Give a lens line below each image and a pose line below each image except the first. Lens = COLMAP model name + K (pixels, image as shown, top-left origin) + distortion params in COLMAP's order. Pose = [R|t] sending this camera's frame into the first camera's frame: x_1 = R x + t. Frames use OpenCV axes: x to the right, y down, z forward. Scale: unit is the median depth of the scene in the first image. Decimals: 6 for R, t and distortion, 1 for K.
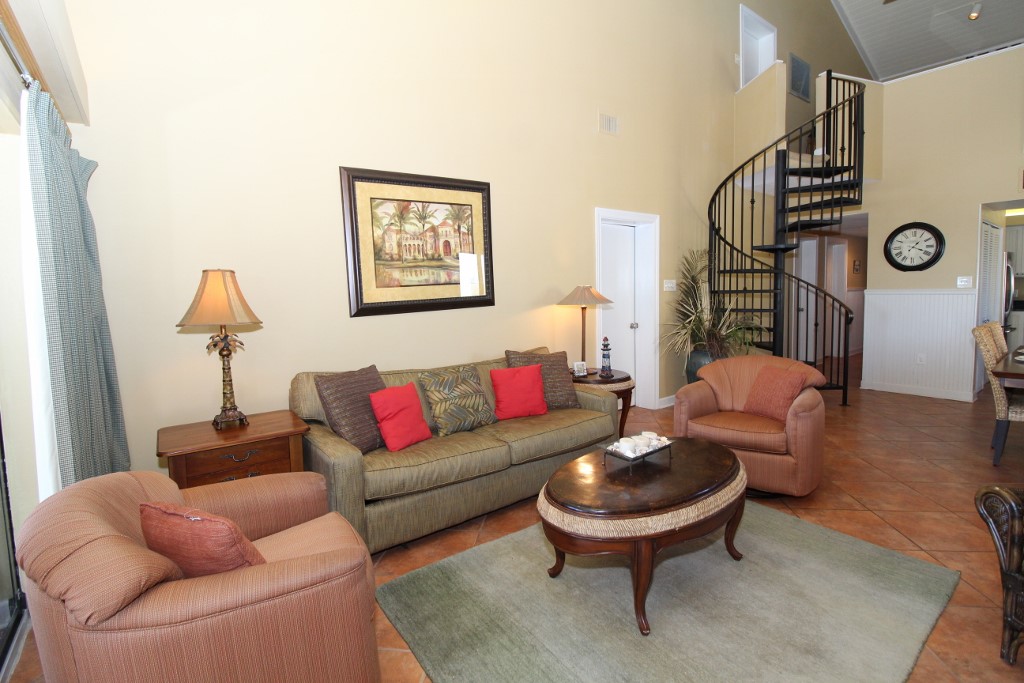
lens RADIAL K [[468.4, 0, 510.6], [0, 468.4, 335.7], [0, 0, 1]] dist [-0.015407, -0.004464]
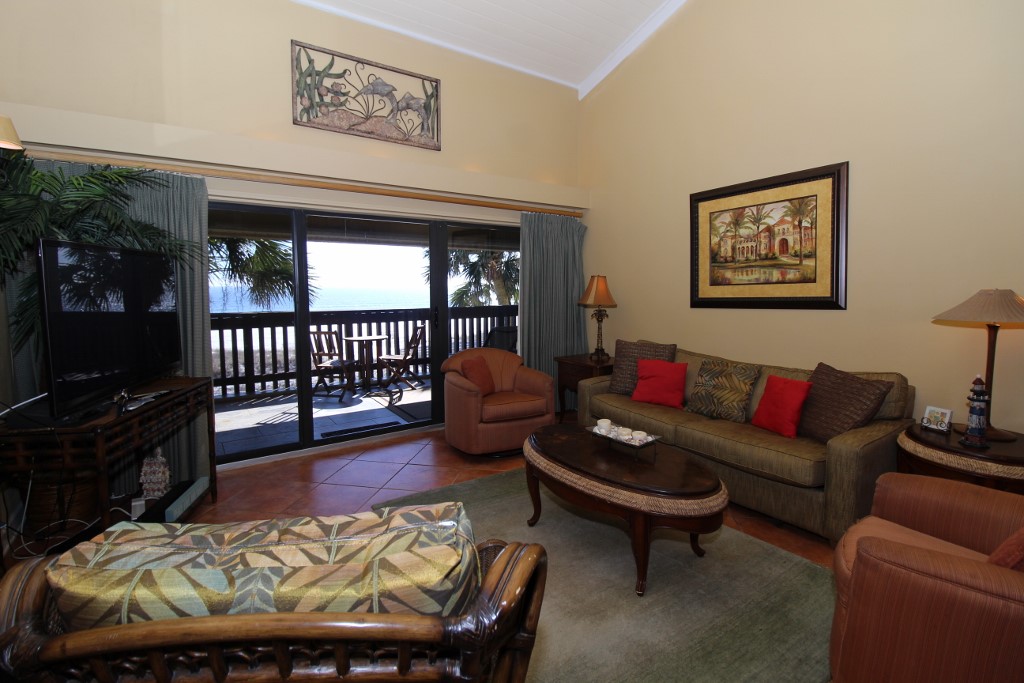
lens RADIAL K [[468.4, 0, 510.9], [0, 468.4, 331.4], [0, 0, 1]] dist [-0.015407, -0.004464]
pose [[-0.044963, 0.127080, -0.990873, 0.921093], [-0.085557, 0.987742, 0.130561, -0.094145], [0.995318, 0.090646, -0.033539, 0.506625]]
